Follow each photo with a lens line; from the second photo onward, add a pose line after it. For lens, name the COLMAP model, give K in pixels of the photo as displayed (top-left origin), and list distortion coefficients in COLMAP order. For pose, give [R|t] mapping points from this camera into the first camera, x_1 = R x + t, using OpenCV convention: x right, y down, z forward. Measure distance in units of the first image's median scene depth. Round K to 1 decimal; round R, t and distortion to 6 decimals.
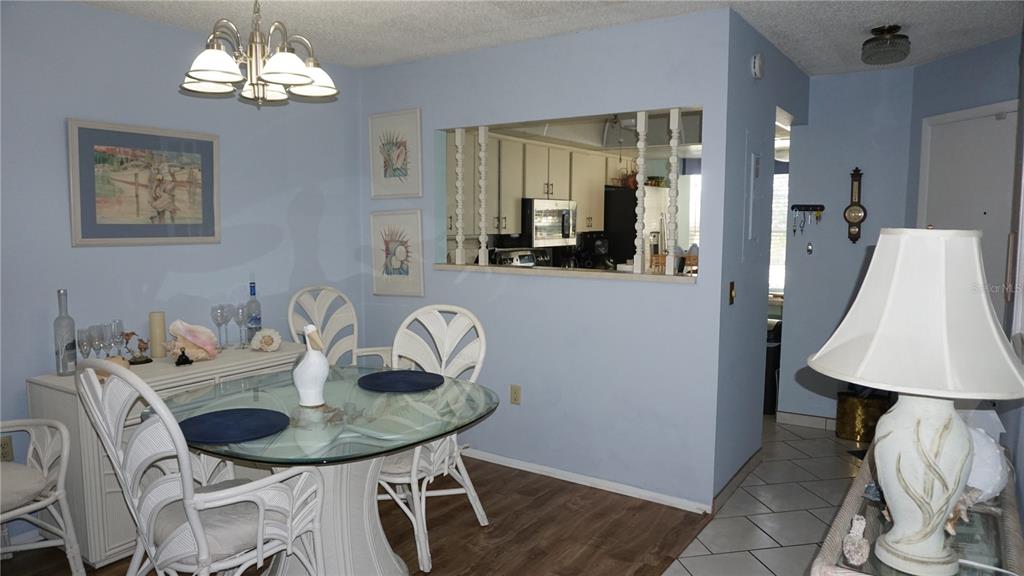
lens RADIAL K [[691.5, 0, 514.3], [0, 691.5, 292.9], [0, 0, 1]] dist [-0.051692, 0.042893]
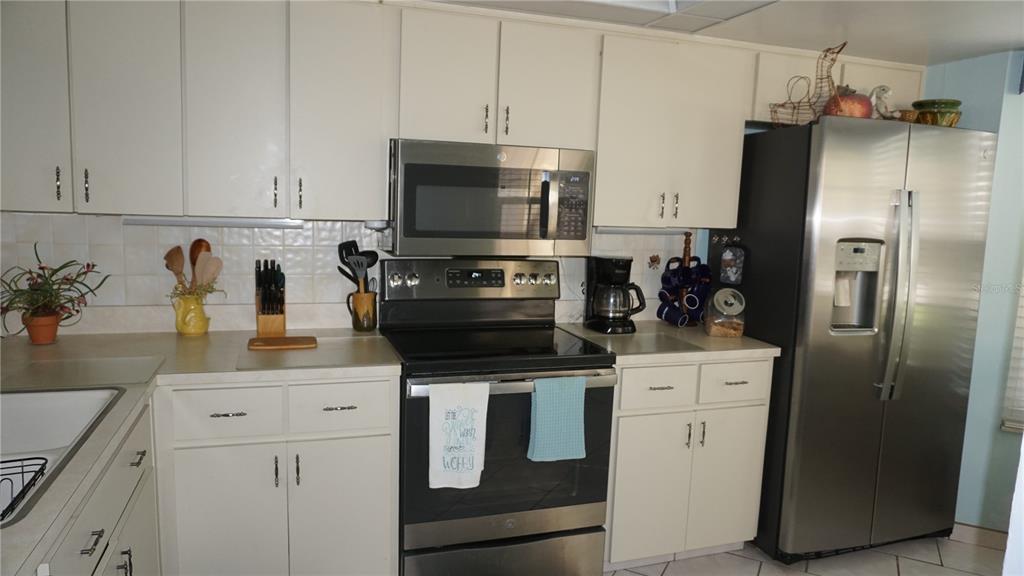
lens RADIAL K [[686.5, 0, 517.1], [0, 686.5, 293.5], [0, 0, 1]] dist [-0.042772, -0.001514]
pose [[0.794744, 0.111796, -0.596560, 0.532513], [-0.099905, 0.993579, 0.053102, -0.112624], [0.598666, 0.017397, 0.800810, 1.112682]]
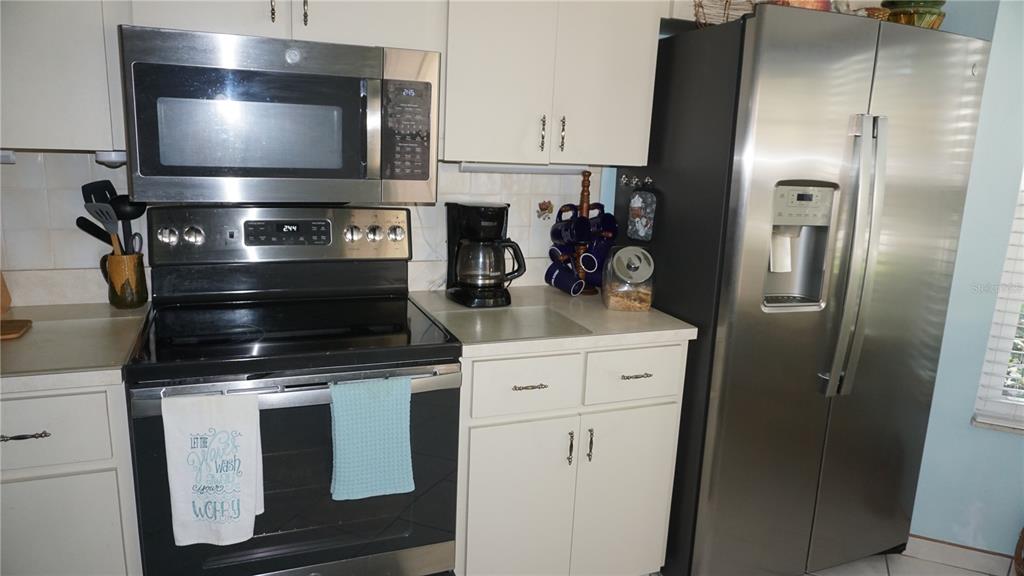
lens RADIAL K [[686.5, 0, 517.1], [0, 686.5, 293.5], [0, 0, 1]] dist [-0.042772, -0.001514]
pose [[0.828535, 0.159315, -0.536794, 0.496565], [-0.105223, 0.985890, 0.130192, -0.127735], [0.549961, -0.051385, 0.833608, 1.338396]]
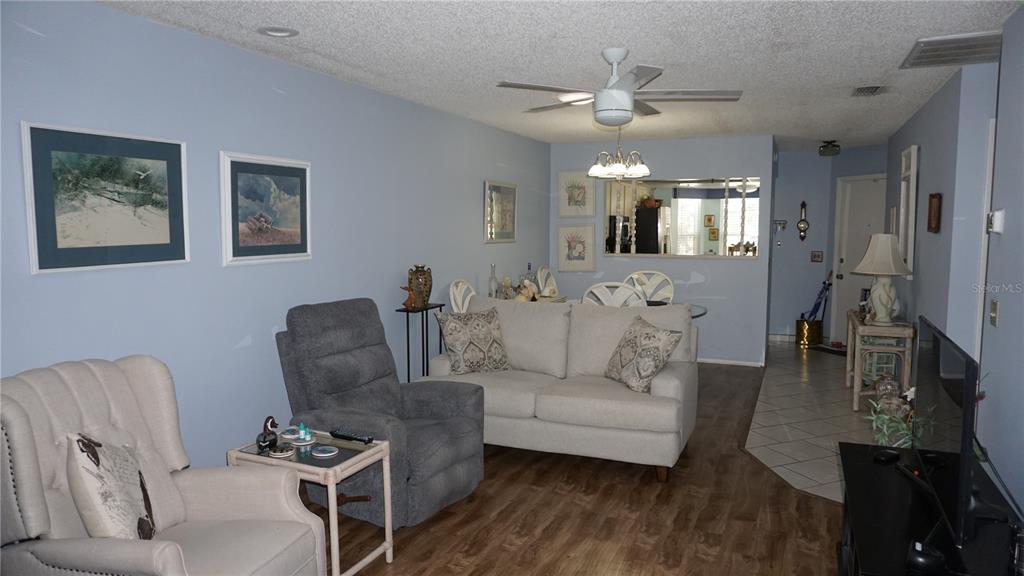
lens RADIAL K [[691.5, 0, 514.3], [0, 691.5, 292.9], [0, 0, 1]] dist [-0.051692, 0.042893]
pose [[0.981426, -0.020295, 0.190767, -0.826223], [0.021448, 0.999762, -0.003984, 0.077495], [-0.190641, 0.008001, 0.981627, -0.897959]]
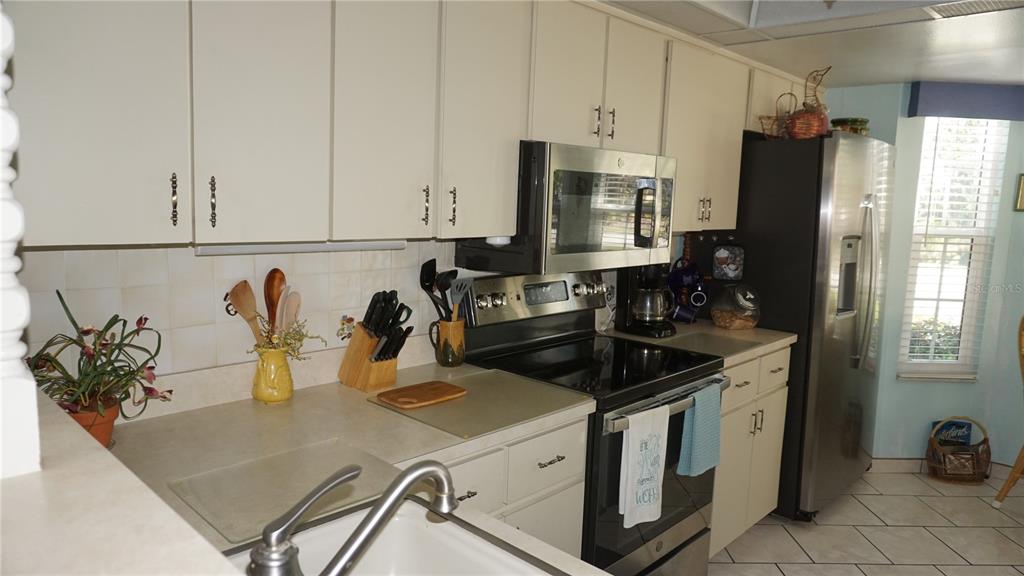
lens RADIAL K [[691.5, 0, 514.3], [0, 691.5, 292.9], [0, 0, 1]] dist [-0.051692, 0.042893]
pose [[0.986673, 0.050295, -0.154746, 0.108058], [-0.045736, 0.998412, 0.032883, -0.105932], [0.156154, -0.025368, 0.987407, 0.993881]]
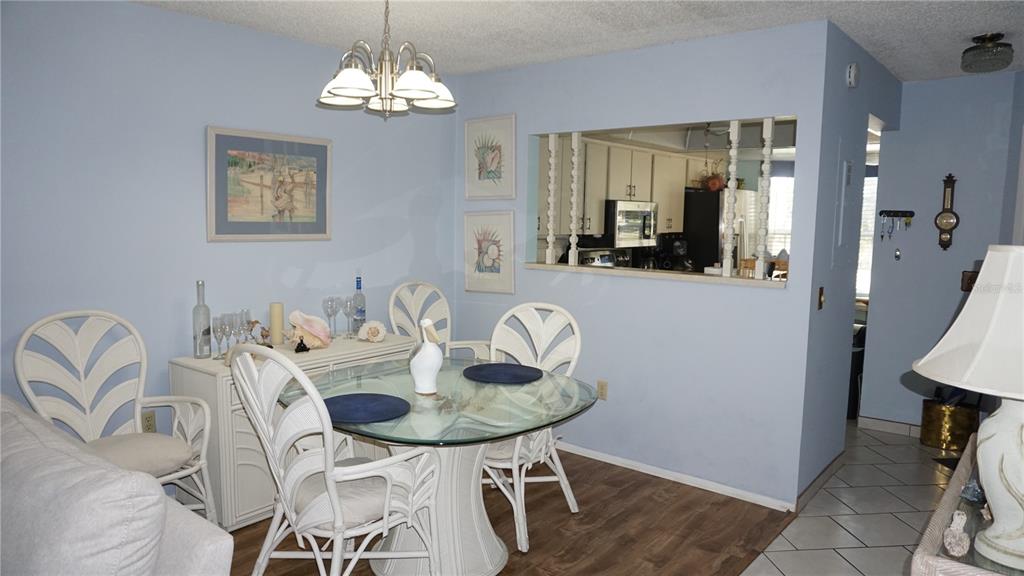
lens RADIAL K [[691.5, 0, 514.3], [0, 691.5, 292.9], [0, 0, 1]] dist [-0.051692, 0.042893]
pose [[0.995568, 0.023286, -0.091121, -0.042513], [-0.022774, 0.999719, 0.006647, -0.003546], [0.091250, -0.004542, 0.995818, -0.053551]]
